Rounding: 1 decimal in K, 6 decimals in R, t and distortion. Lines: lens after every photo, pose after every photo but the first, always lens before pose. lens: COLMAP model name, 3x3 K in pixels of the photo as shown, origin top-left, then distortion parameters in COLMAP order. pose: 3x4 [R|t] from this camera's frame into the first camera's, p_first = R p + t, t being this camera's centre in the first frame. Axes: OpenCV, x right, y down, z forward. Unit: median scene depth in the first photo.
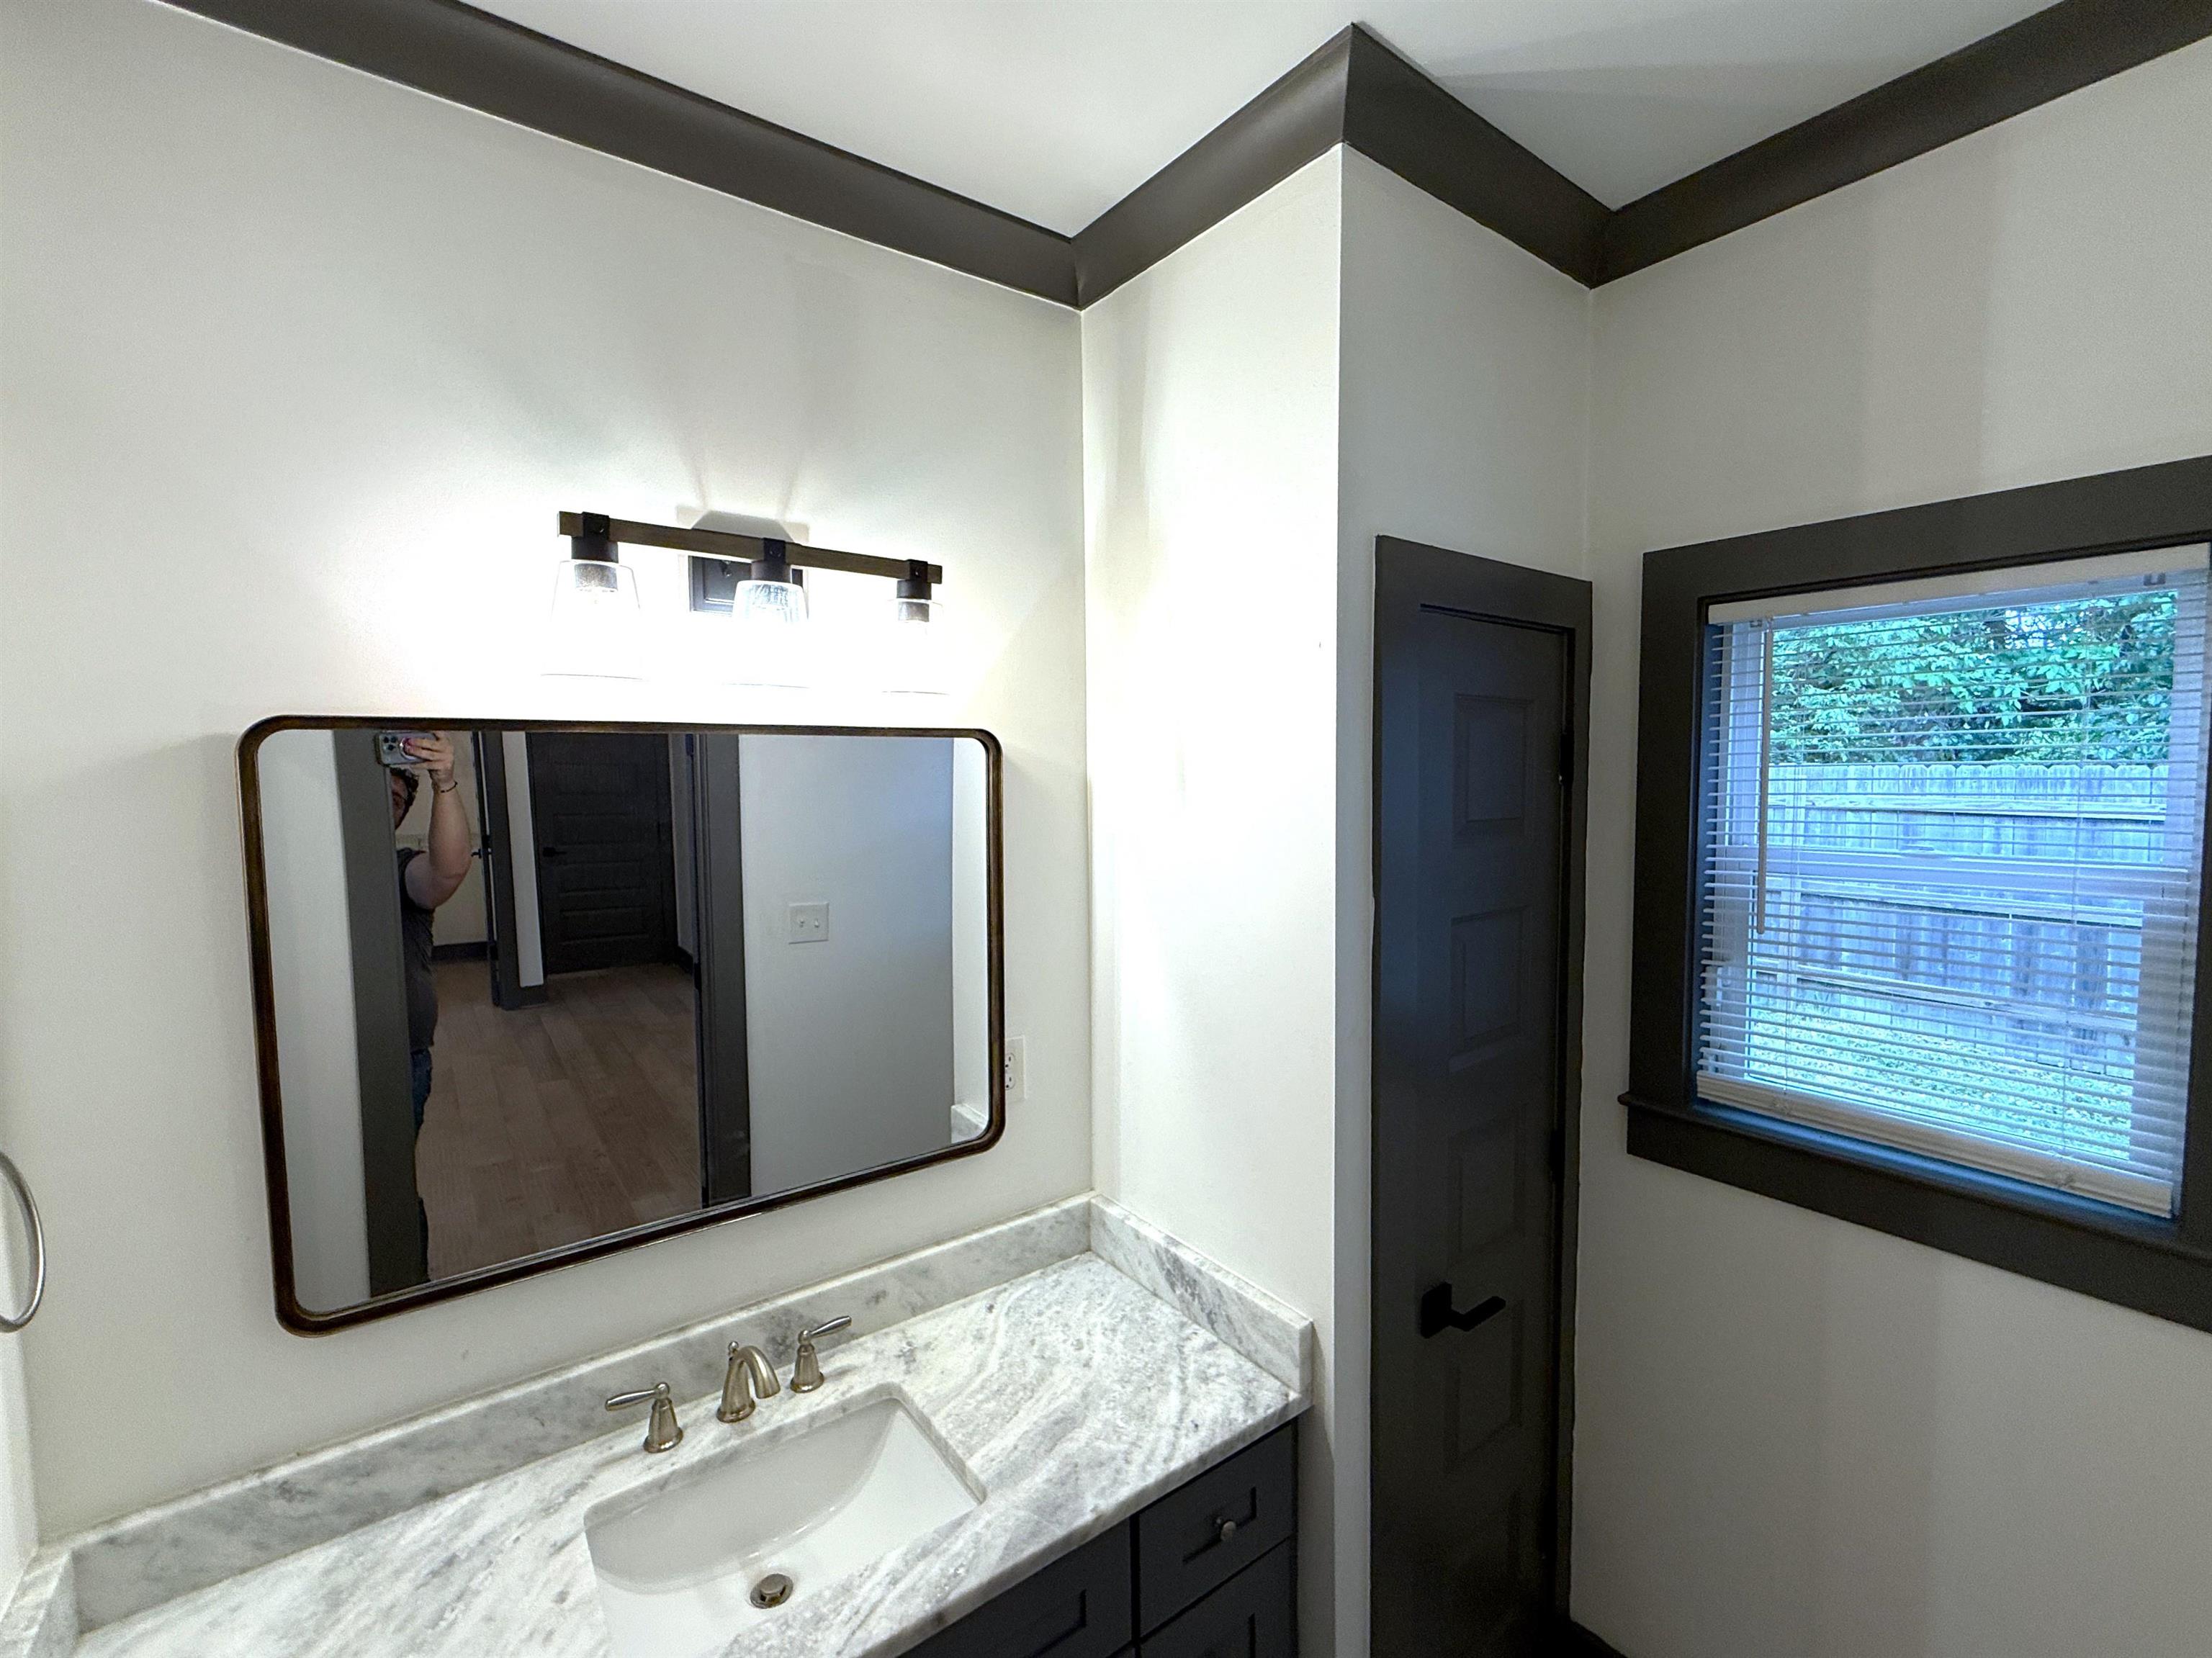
lens RADIAL K [[941.4, 0, 1097.6], [0, 941.4, 833.3], [0, 0, 1]] dist [-0.001324, -0.000151]
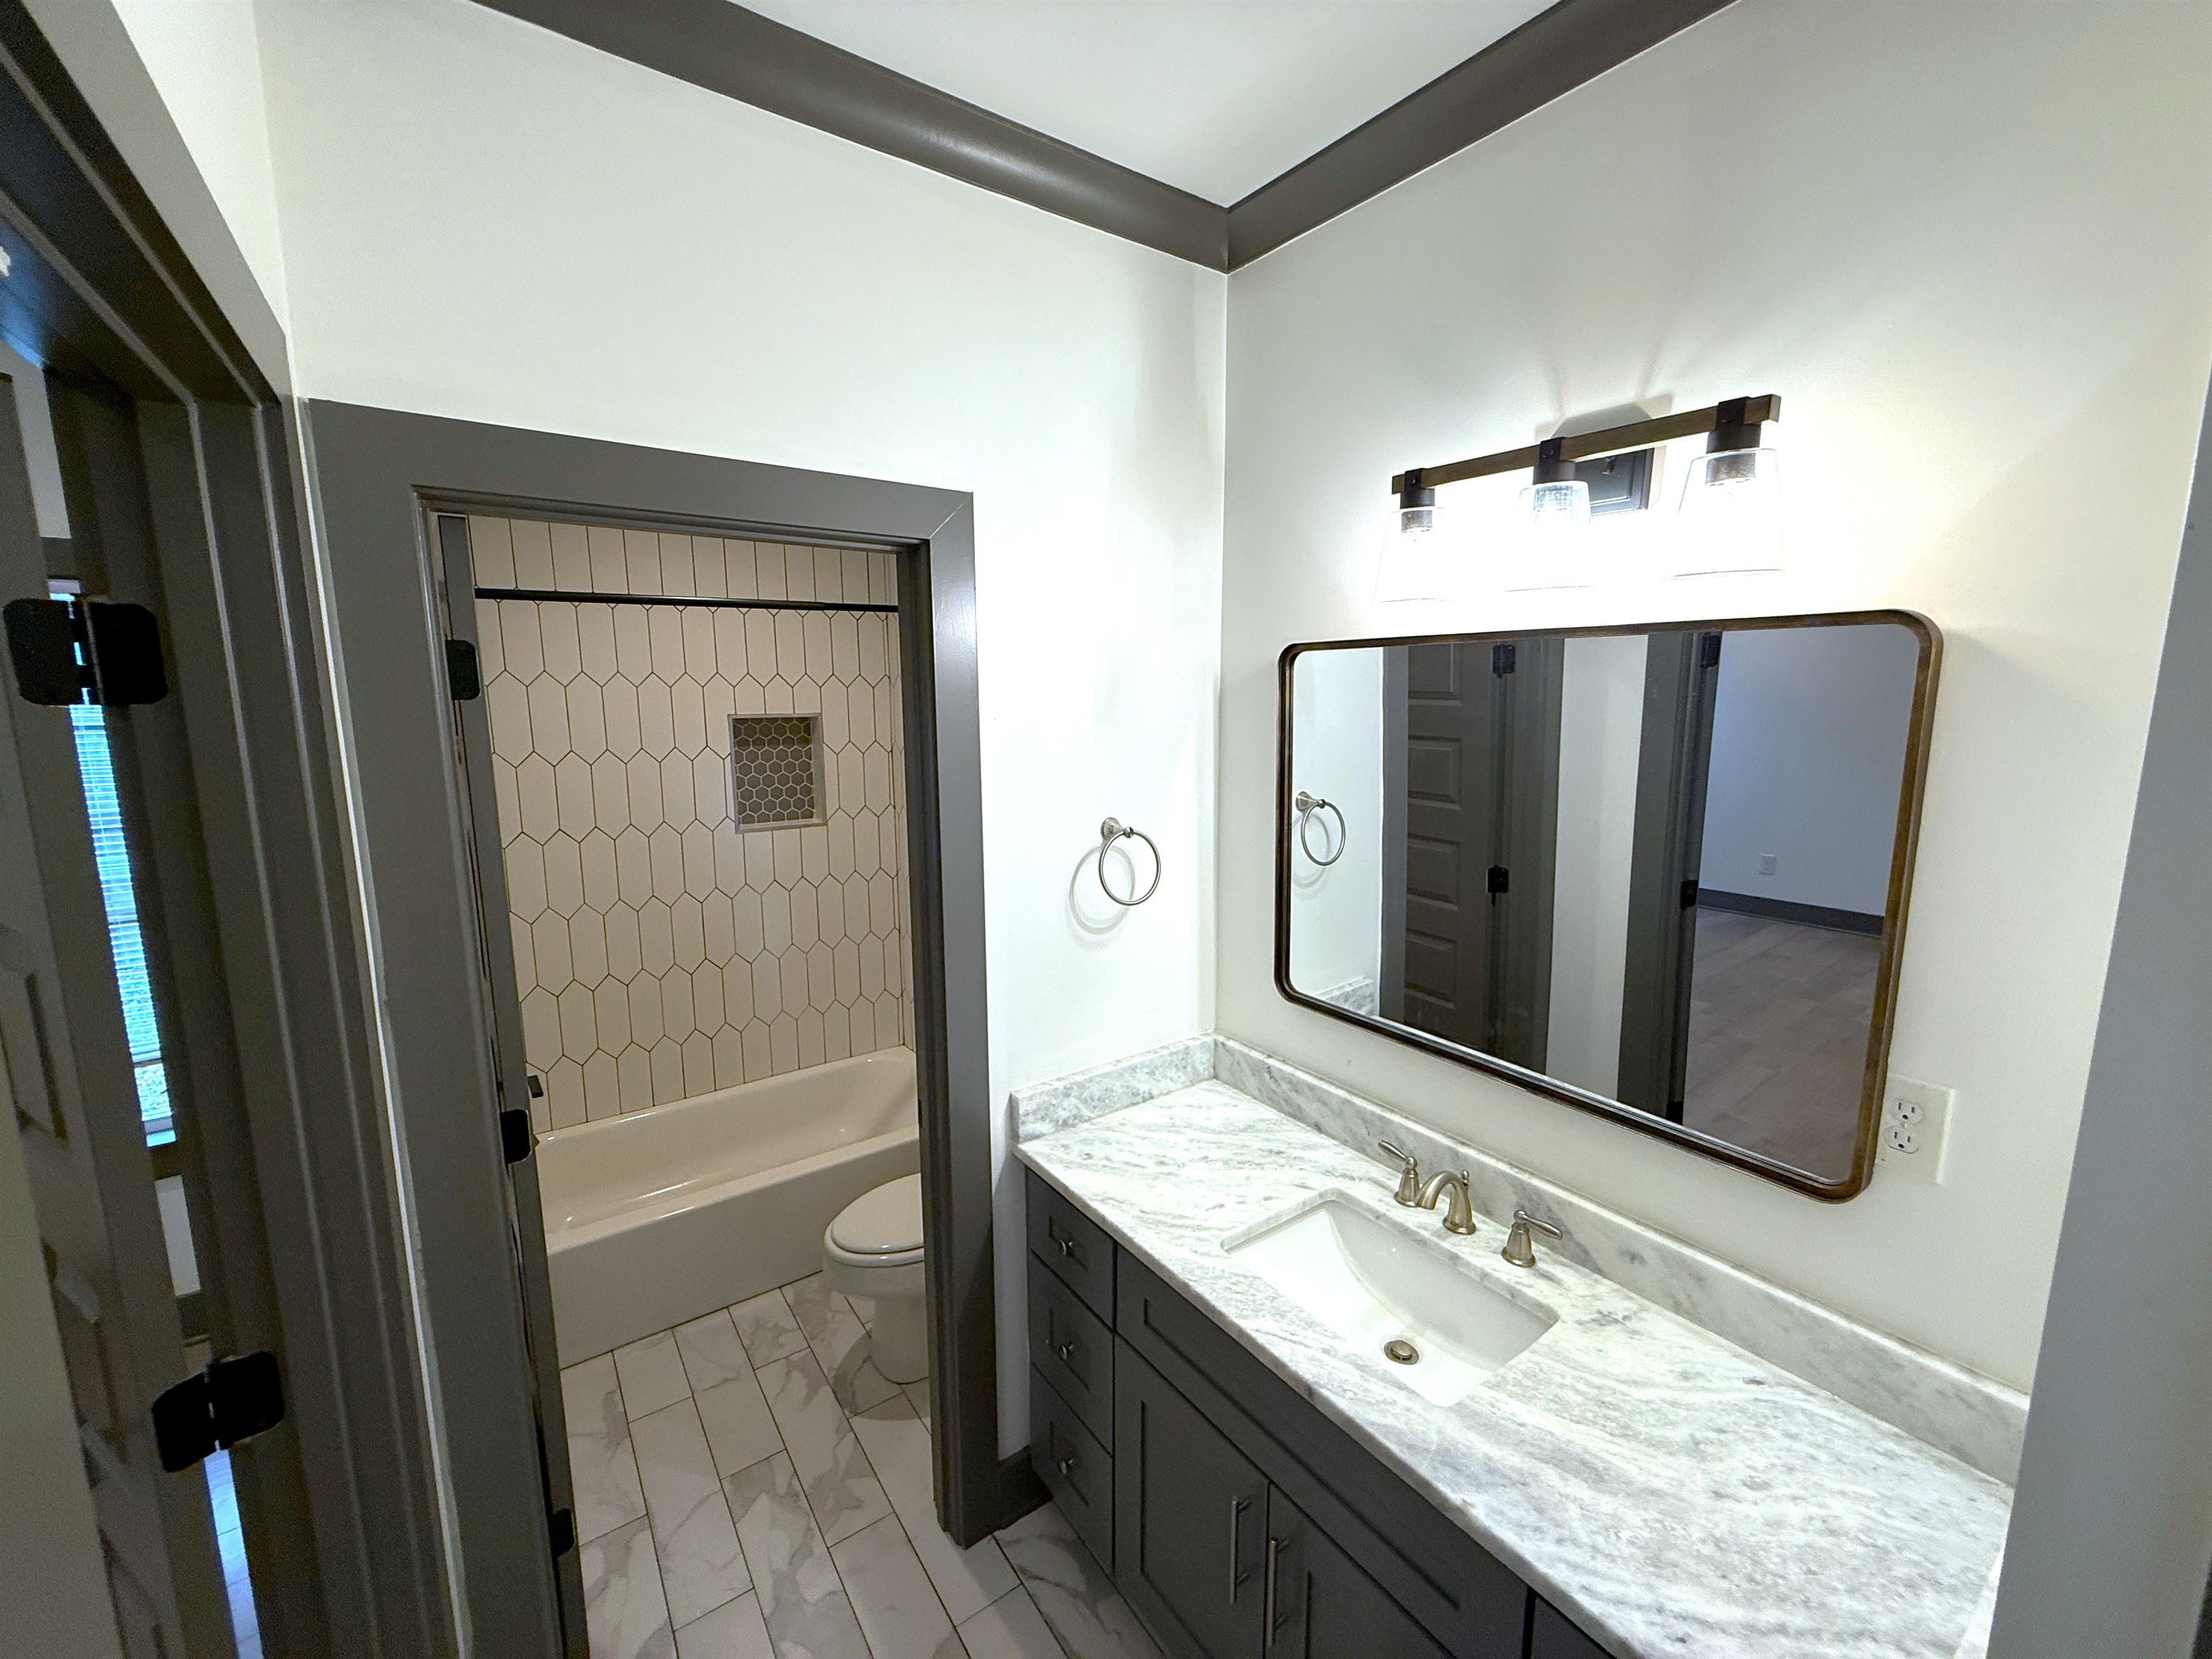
lens RADIAL K [[886.5, 0, 1099.4], [0, 886.5, 825.8], [0, 0, 1]] dist [-0.001525, -0.000506]
pose [[-0.014395, 0.168426, -0.985609, 0.660446], [-0.055894, 0.984035, 0.168973, -0.042066], [0.998333, 0.057522, -0.004751, 0.553601]]
